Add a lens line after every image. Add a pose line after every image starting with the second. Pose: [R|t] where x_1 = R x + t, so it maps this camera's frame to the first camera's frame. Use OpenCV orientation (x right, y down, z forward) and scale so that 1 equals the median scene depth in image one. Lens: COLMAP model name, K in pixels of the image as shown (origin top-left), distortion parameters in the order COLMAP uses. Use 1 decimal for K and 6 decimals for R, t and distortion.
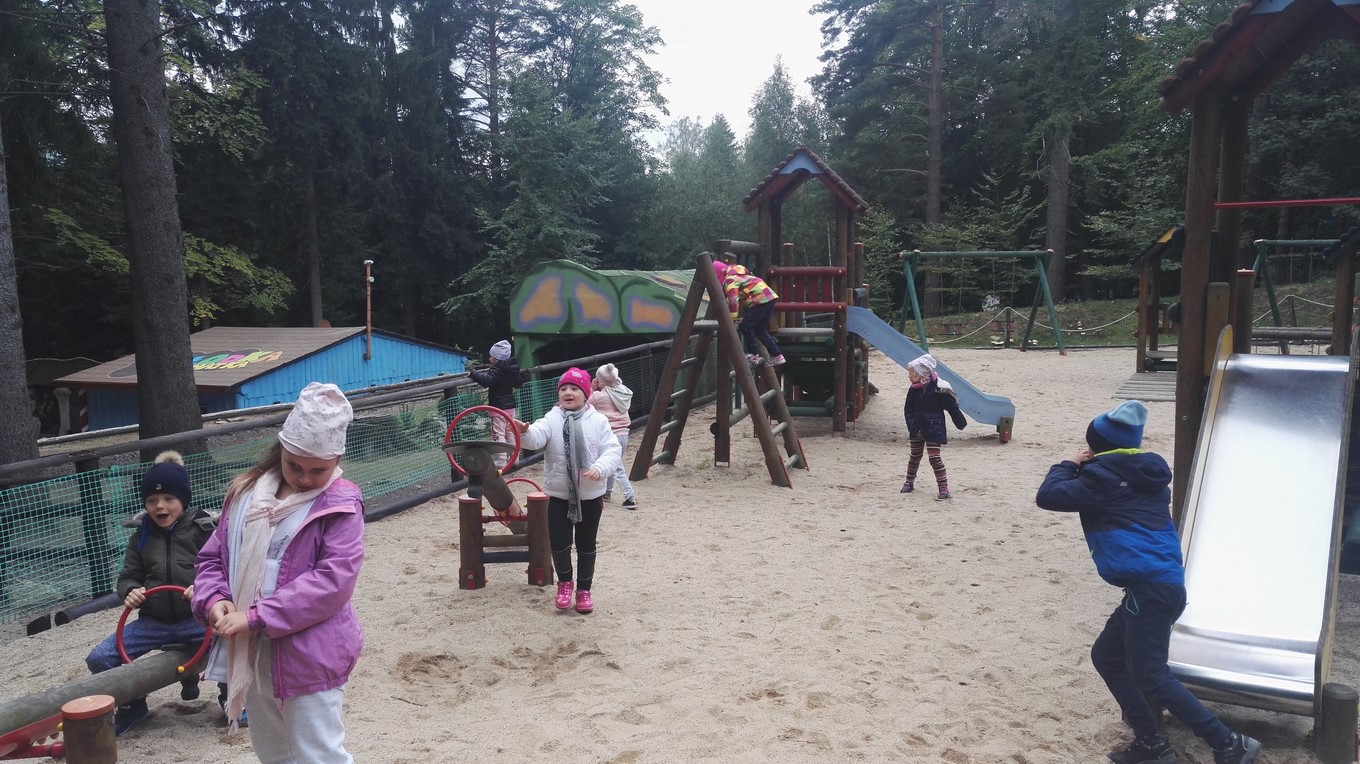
lens RADIAL K [[1106.6, 0, 692.7], [0, 1106.6, 381.4], [0, 0, 1]] dist [0.051188, -0.005173]
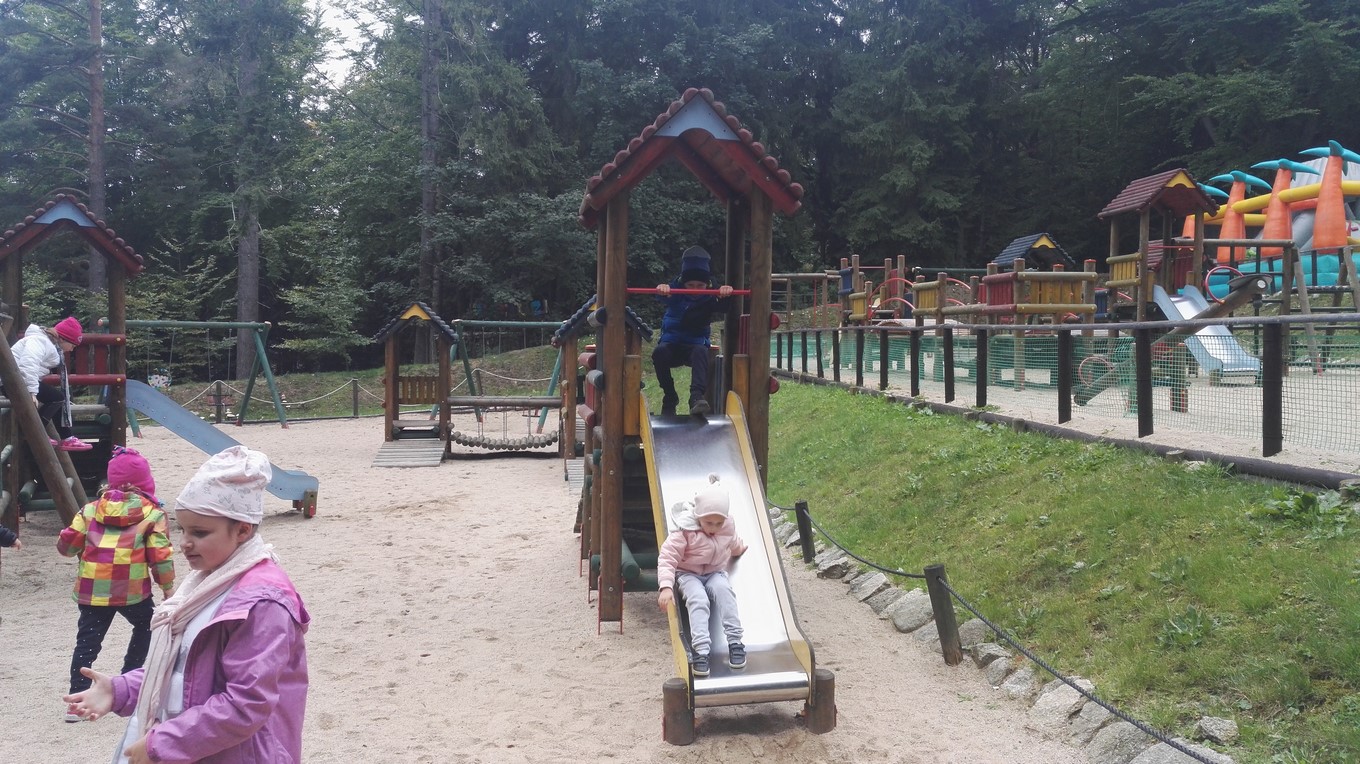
lens RADIAL K [[1106.6, 0, 684.4], [0, 1106.6, 376.0], [0, 0, 1]] dist [0.051188, -0.005173]
pose [[0.747298, -0.004408, 0.664475, -0.047572], [0.051538, 0.997350, -0.051345, -0.000689], [-0.662488, 0.072616, 0.745545, 0.017701]]
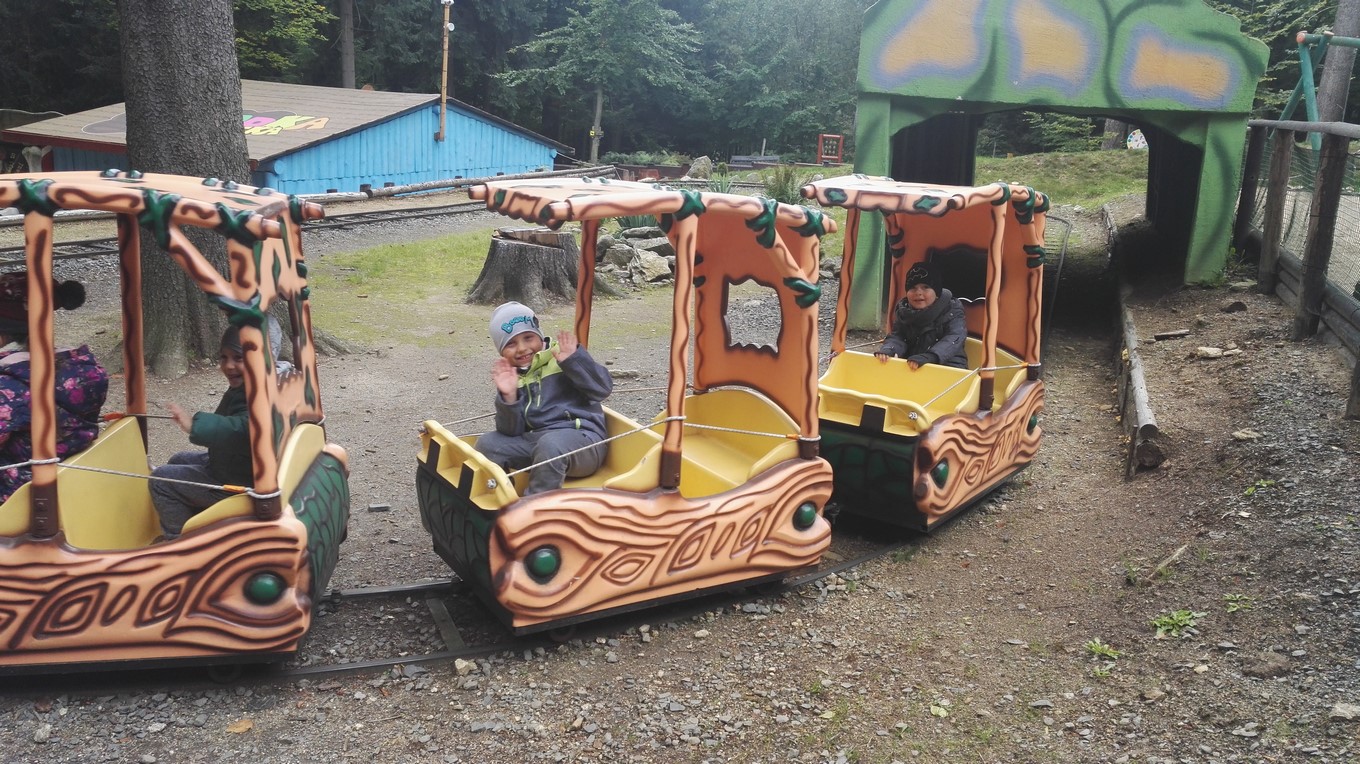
lens RADIAL K [[1106.6, 0, 700.9], [0, 1106.6, 393.9], [0, 0, 1]] dist [0.051188, -0.005173]
pose [[0.996691, 0.078433, 0.021340, -0.124804], [-0.080915, 0.982343, 0.168683, 0.006390], [-0.007733, -0.169852, 0.985439, 0.250186]]
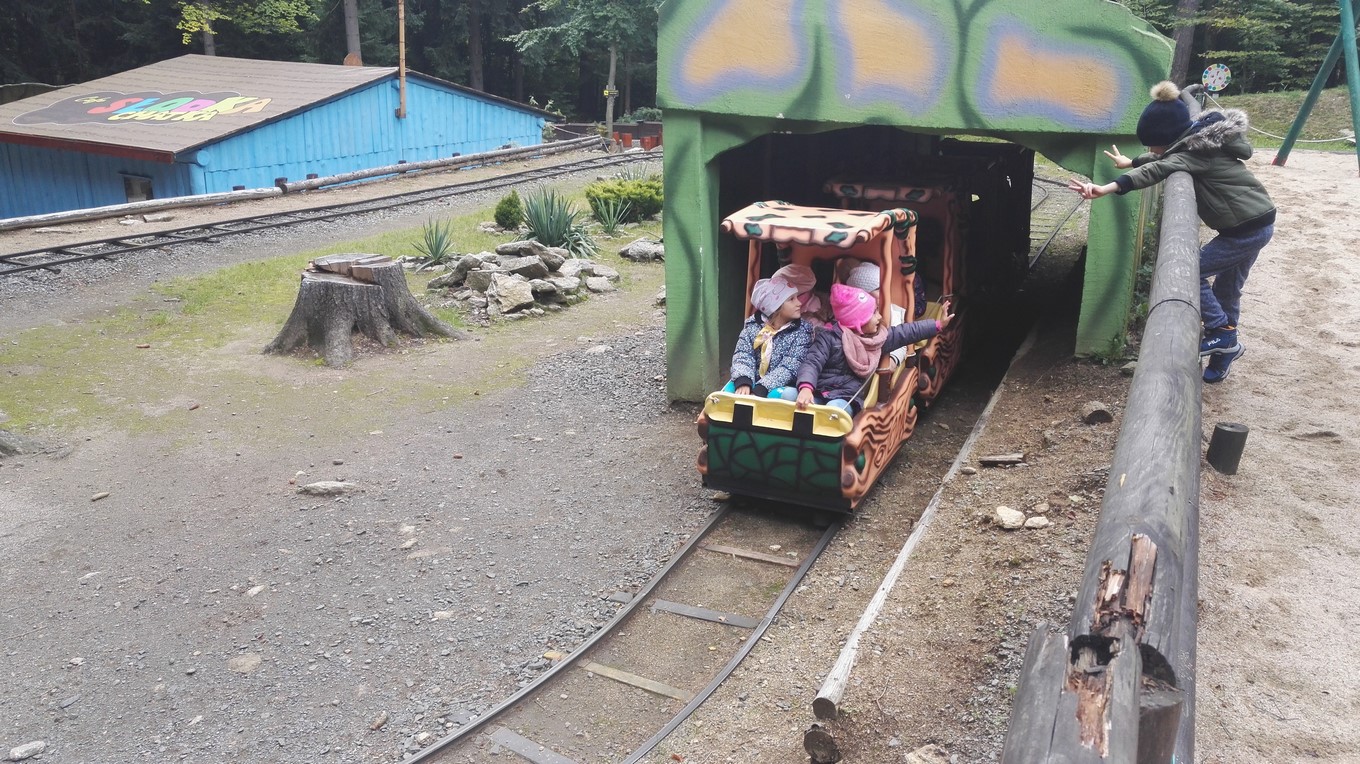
lens RADIAL K [[1106.6, 0, 704.7], [0, 1106.6, 384.7], [0, 0, 1]] dist [0.051188, -0.005173]
pose [[0.996606, 0.068058, -0.046321, -0.064513], [-0.056567, 0.974903, 0.215326, -0.017987], [0.059813, -0.211975, 0.975443, 0.312291]]
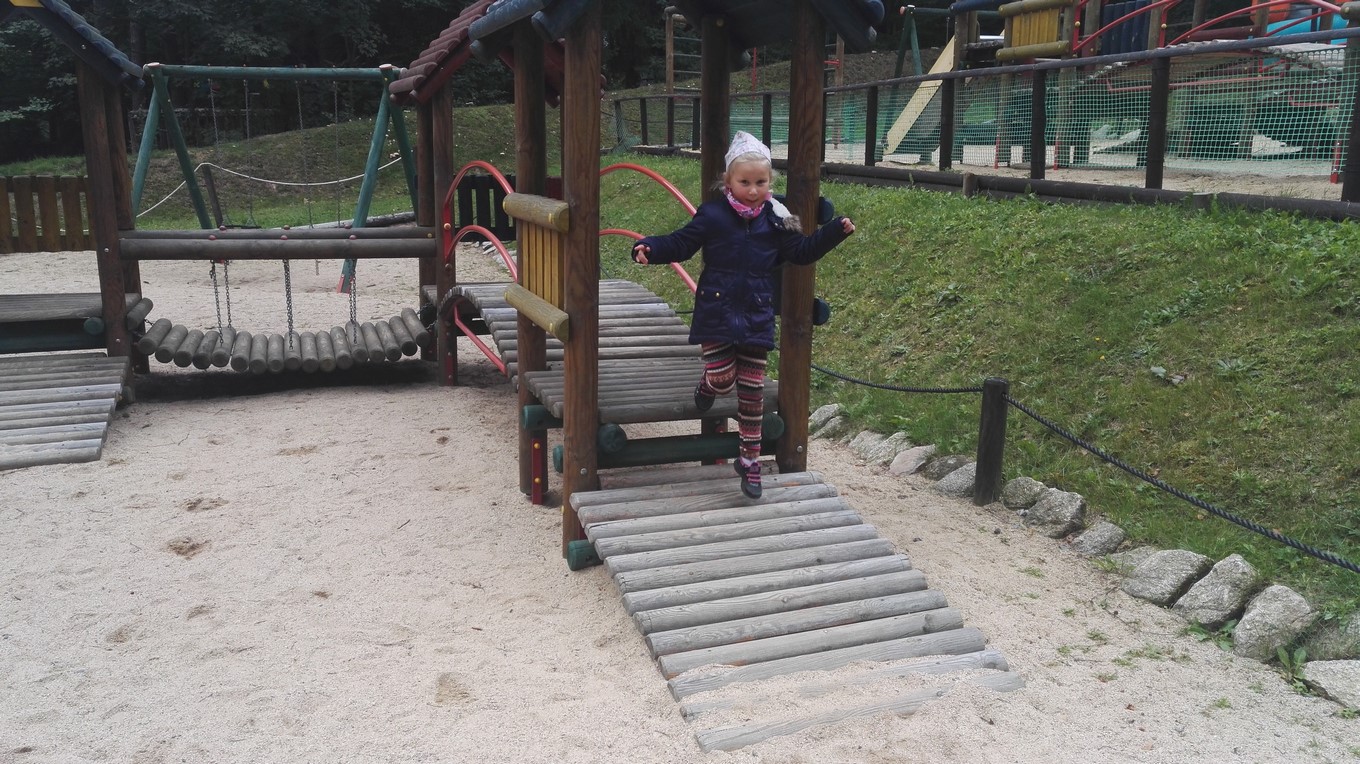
lens RADIAL K [[1106.6, 0, 698.0], [0, 1106.6, 377.1], [0, 0, 1]] dist [0.051188, -0.005173]
pose [[0.582494, -0.150017, 0.798871, 0.137436], [0.062934, 0.988195, 0.139680, -0.022513], [-0.810395, -0.031087, 0.585059, 0.322872]]
